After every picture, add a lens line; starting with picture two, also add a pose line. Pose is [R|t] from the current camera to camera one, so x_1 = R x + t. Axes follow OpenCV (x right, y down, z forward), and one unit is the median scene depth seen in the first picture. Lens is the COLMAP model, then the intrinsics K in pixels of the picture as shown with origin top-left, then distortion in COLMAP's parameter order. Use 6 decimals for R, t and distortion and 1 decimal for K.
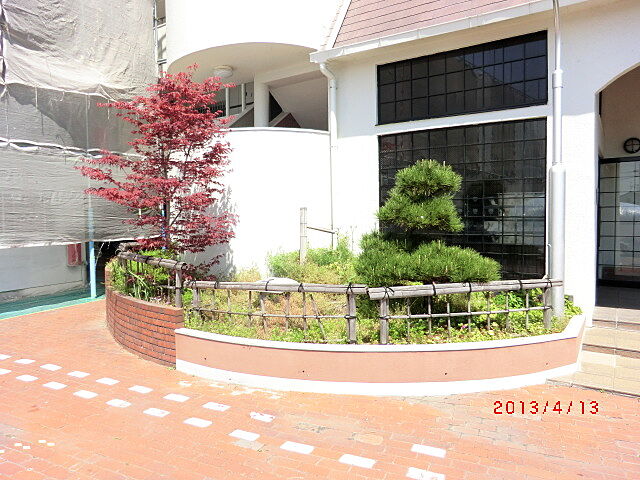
lens RADIAL K [[469.8, 0, 320.0], [0, 469.8, 240.0], [0, 0, 1]] dist [-0.113225, 0.129035]
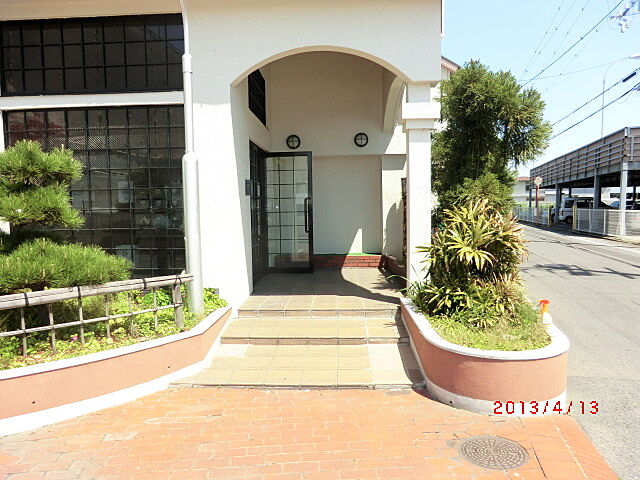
lens RADIAL K [[469.8, 0, 320.0], [0, 469.8, 240.0], [0, 0, 1]] dist [-0.113225, 0.129035]
pose [[0.845283, -0.039176, 0.532881, 0.231993], [0.029033, 0.999203, 0.027404, -0.004079], [-0.533529, -0.007693, 0.845746, 0.039882]]
